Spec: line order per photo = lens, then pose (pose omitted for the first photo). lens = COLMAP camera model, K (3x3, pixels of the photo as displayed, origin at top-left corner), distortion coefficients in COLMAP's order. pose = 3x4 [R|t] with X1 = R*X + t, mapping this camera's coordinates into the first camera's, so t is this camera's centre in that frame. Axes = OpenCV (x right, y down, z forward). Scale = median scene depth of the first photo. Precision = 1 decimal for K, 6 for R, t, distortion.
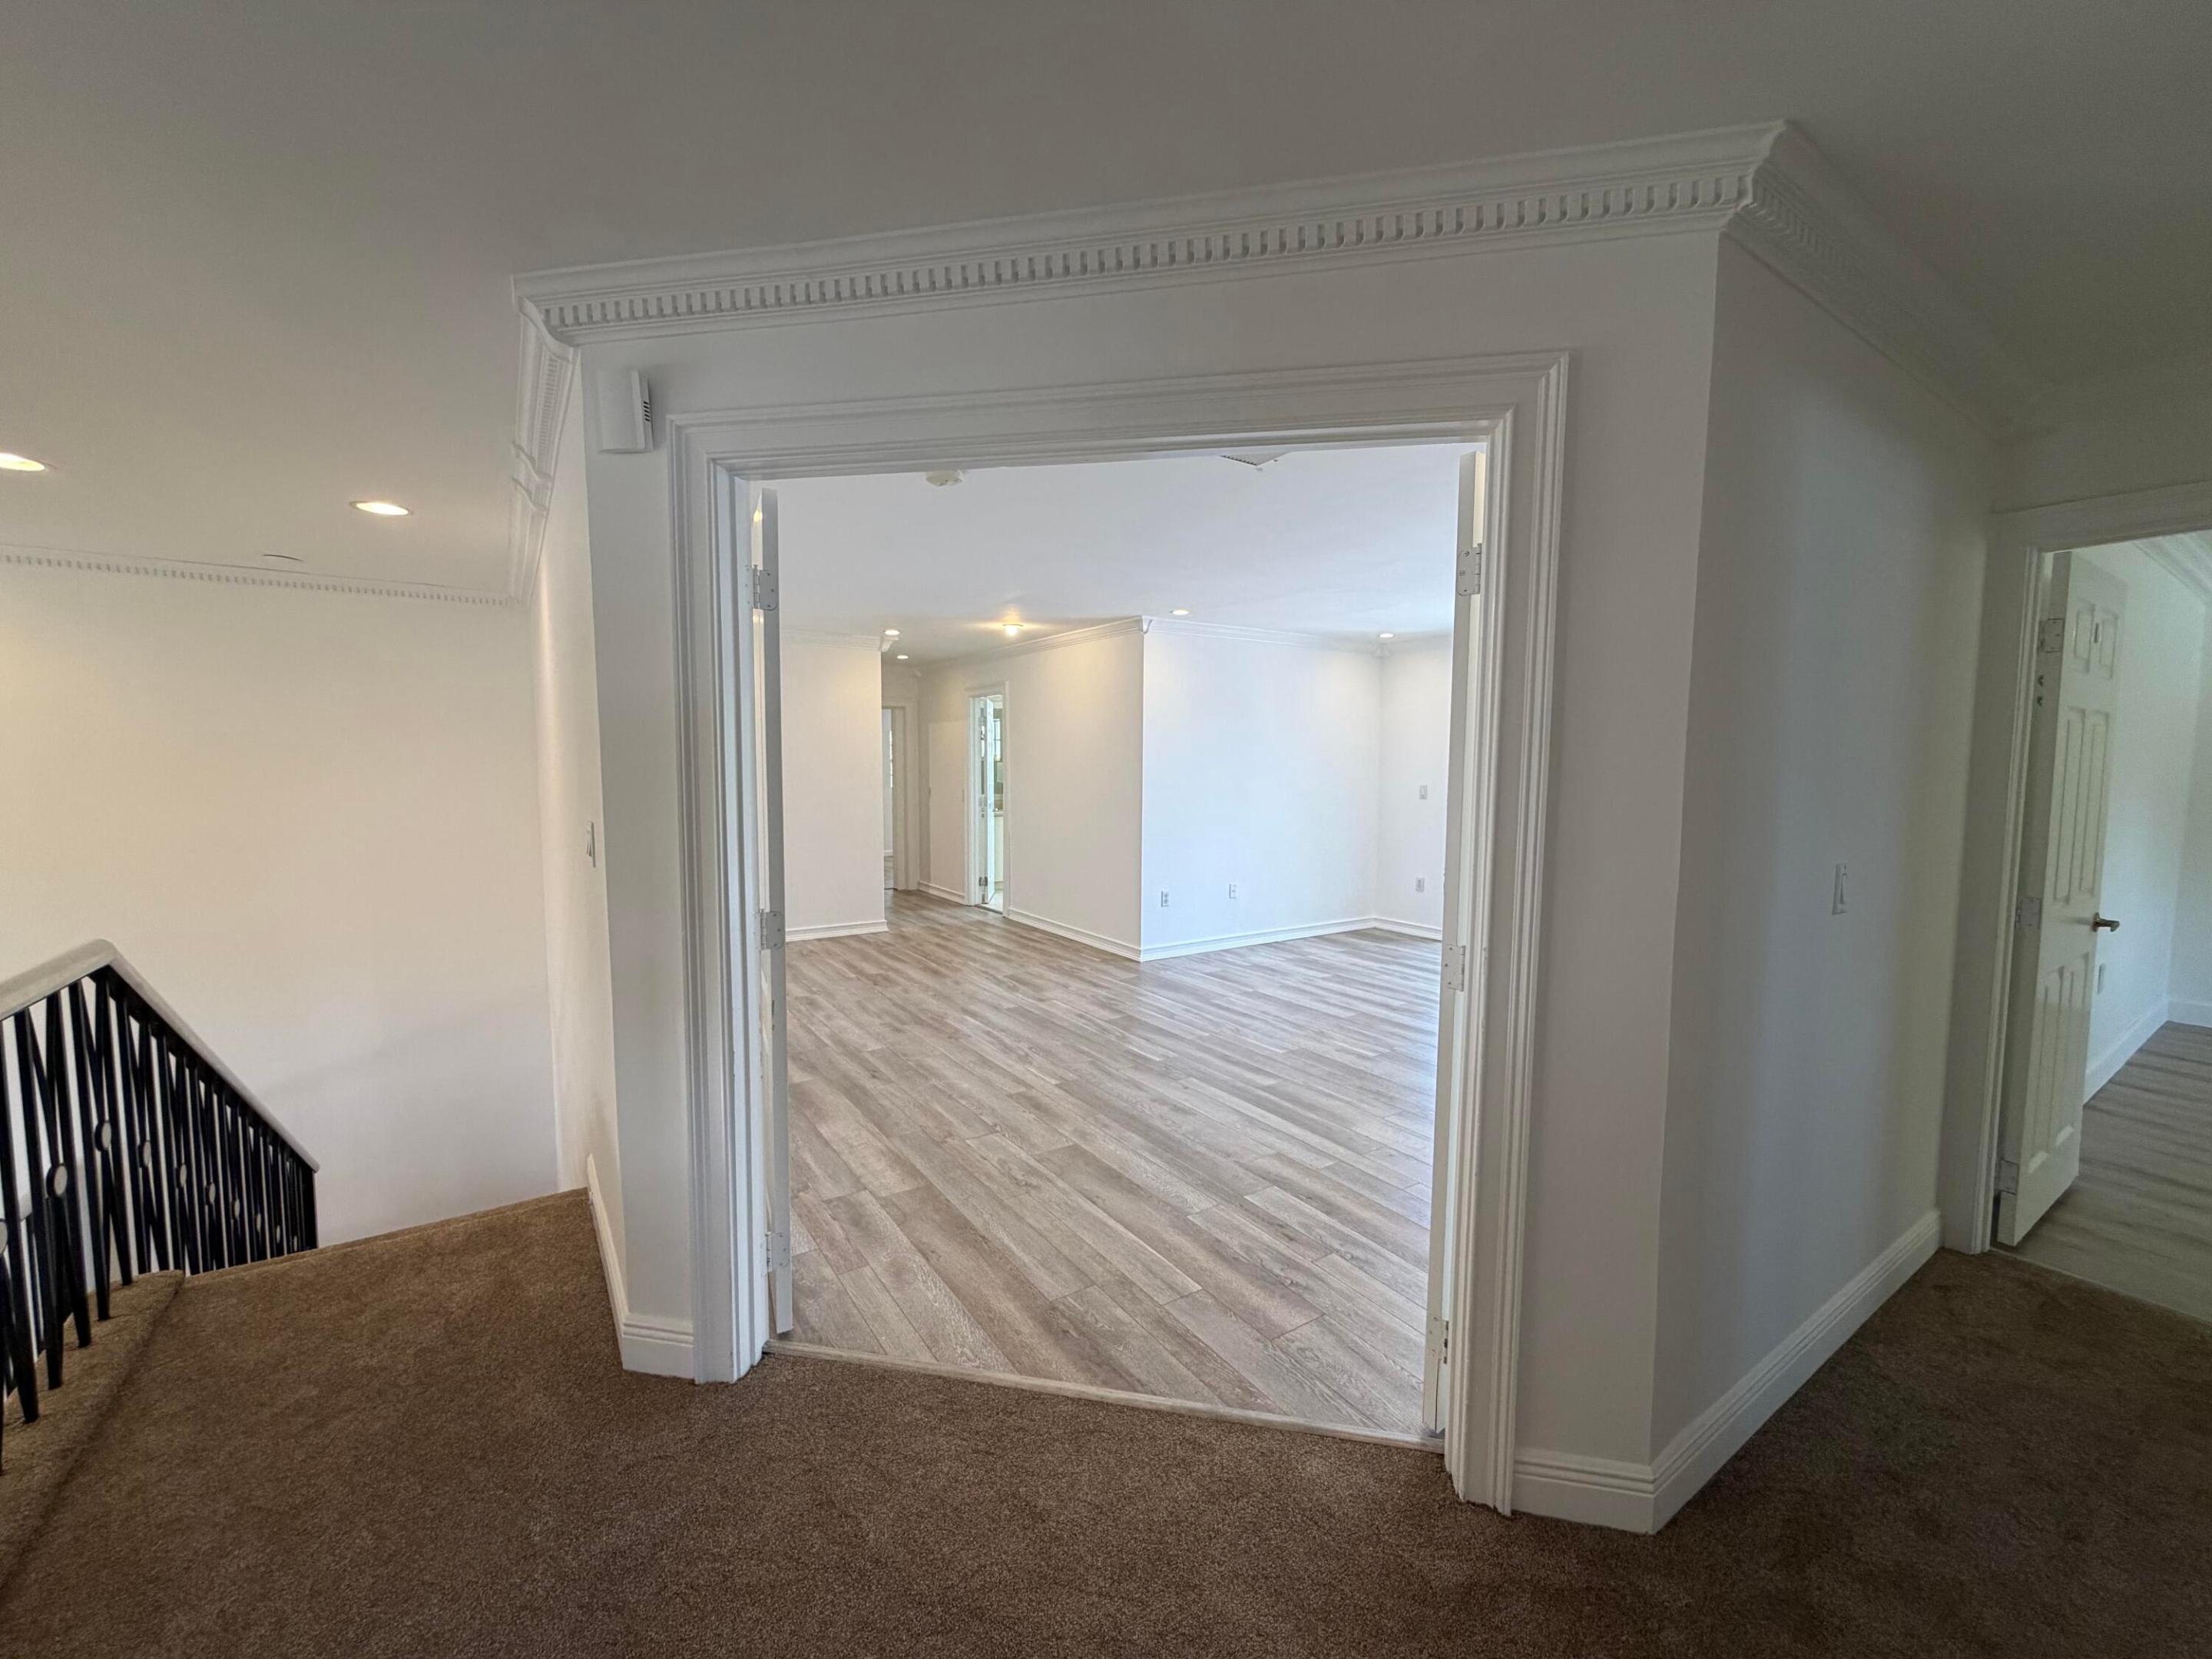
lens RADIAL K [[885.1, 0, 1112.4], [0, 885.1, 829.4], [0, 0, 1]] dist [0.002426, 0.000287]
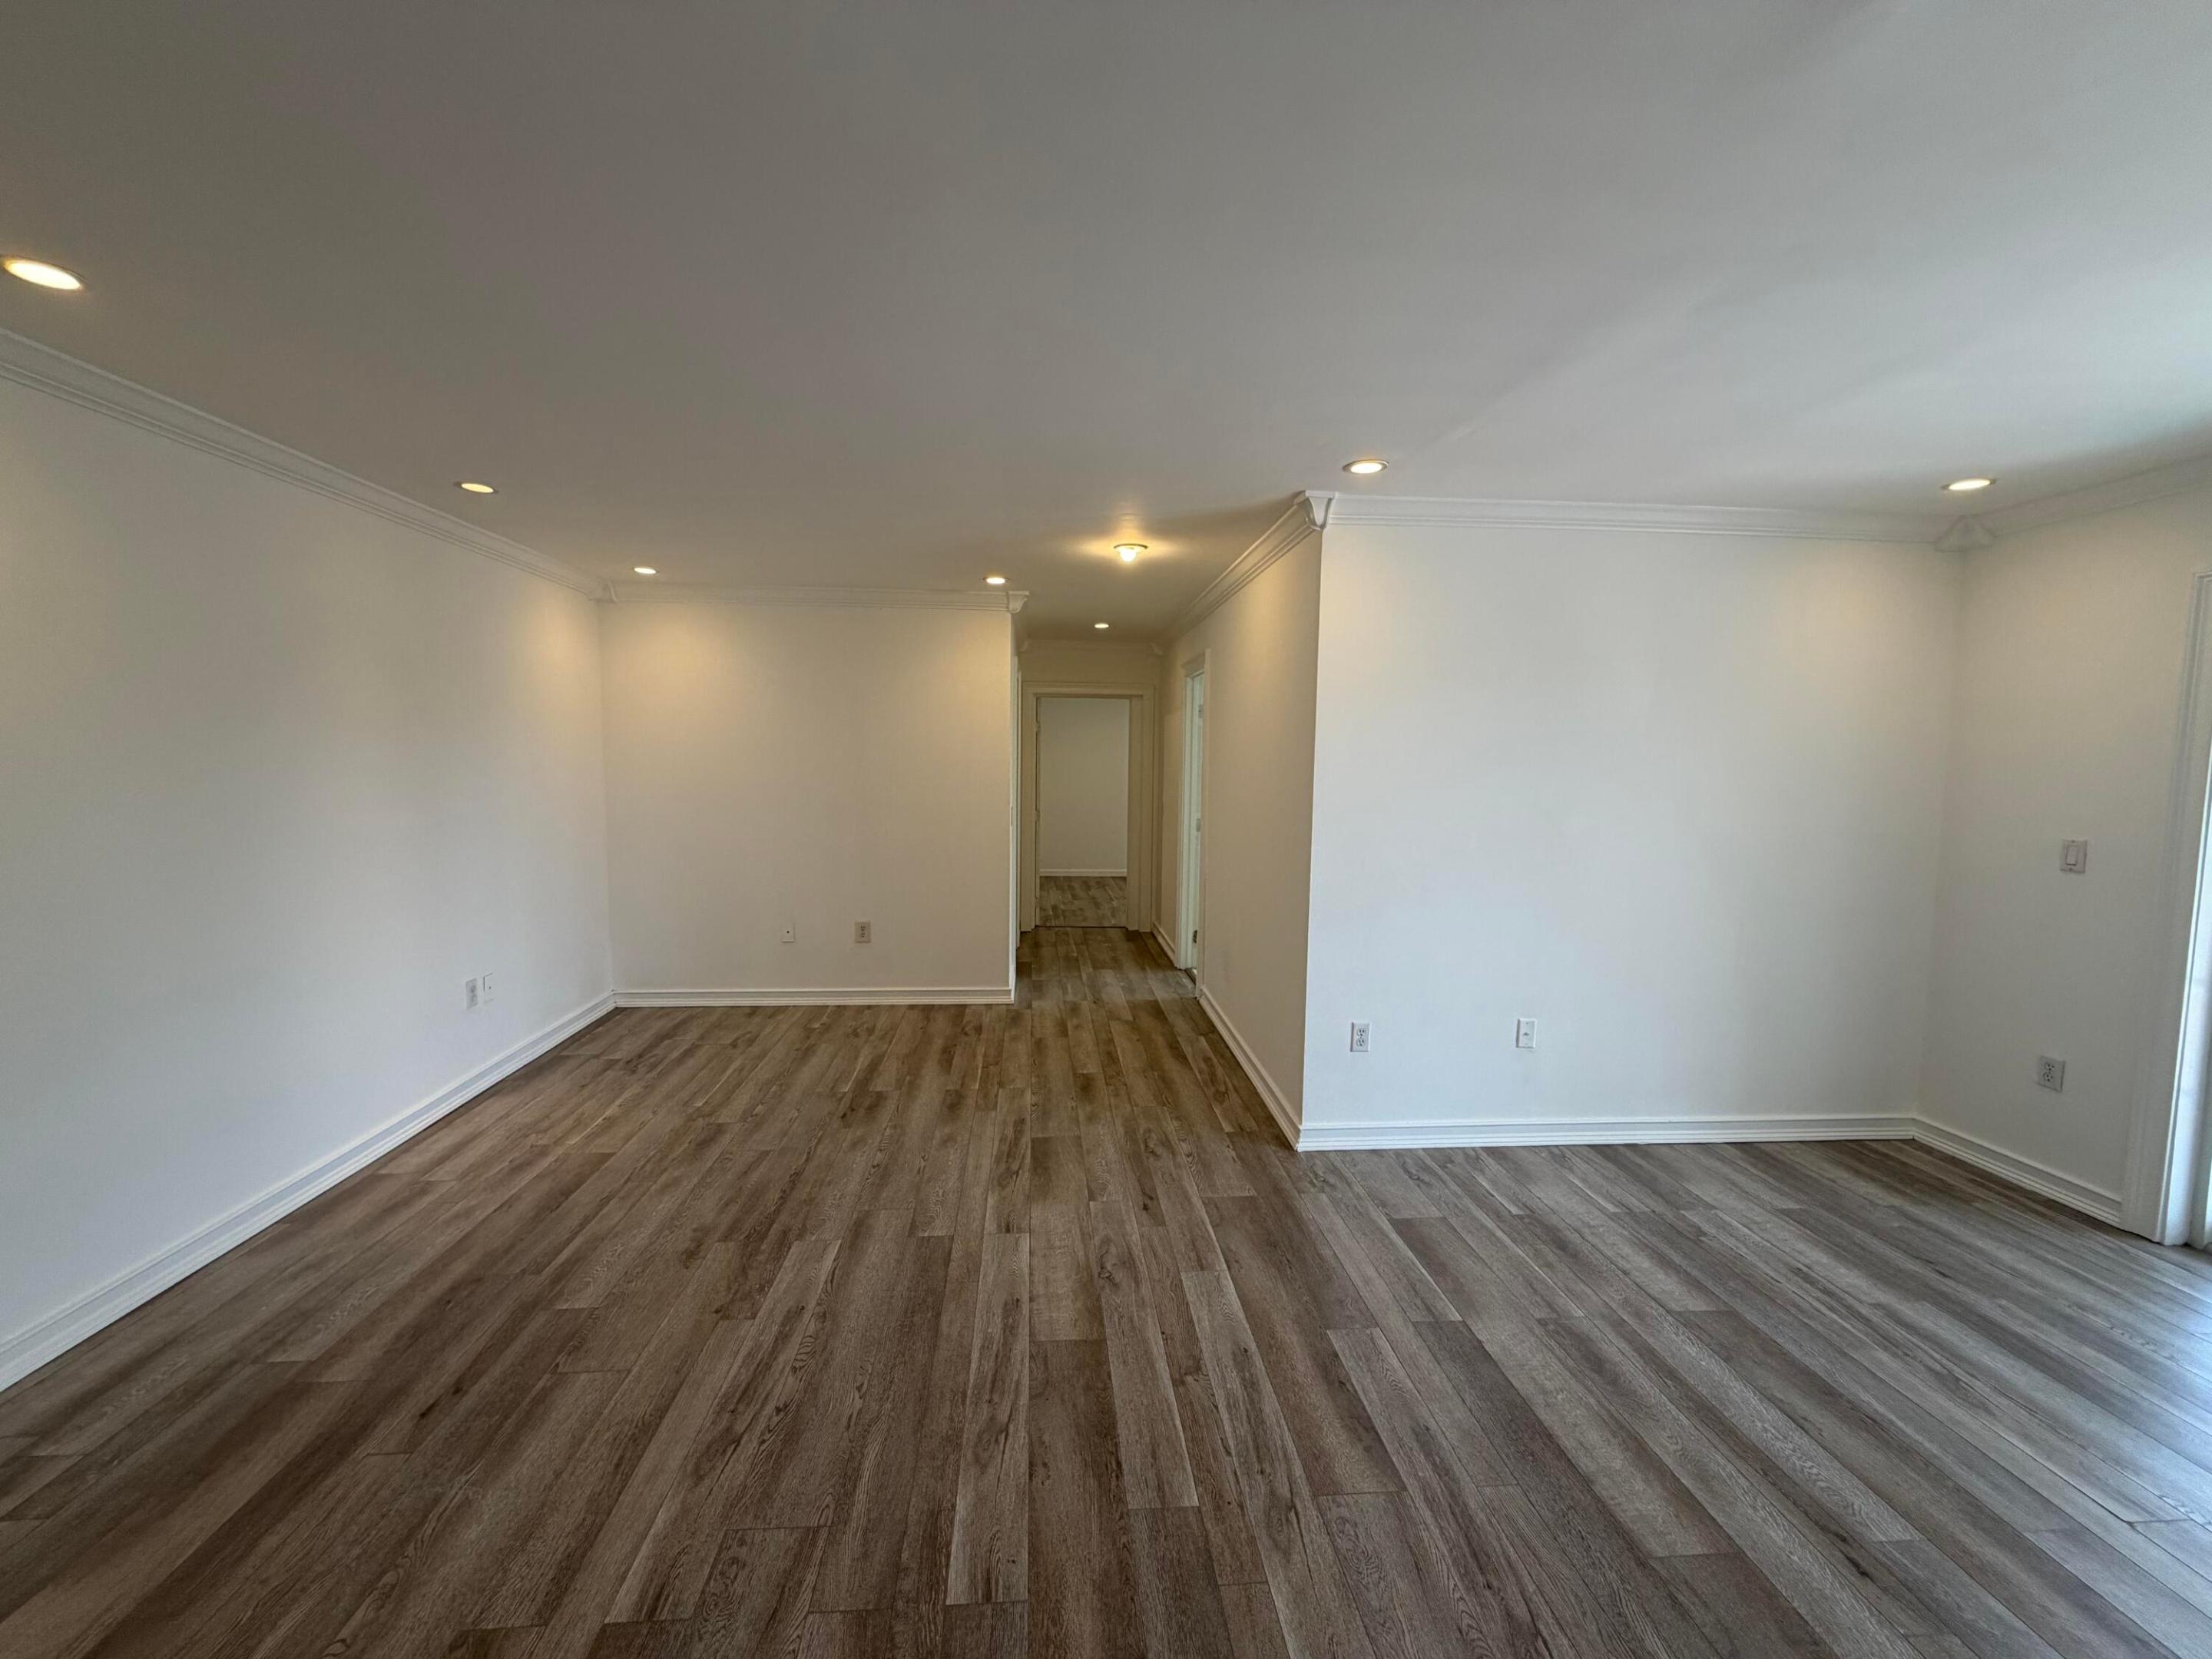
lens RADIAL K [[885.1, 0, 1102.6], [0, 885.1, 830.3], [0, 0, 1]] dist [0.002426, 0.000287]
pose [[0.869972, 0.047356, -0.490822, 0.223946], [-0.047414, 0.998799, 0.012327, -0.054397], [0.490816, 0.012547, 0.871173, 0.583251]]
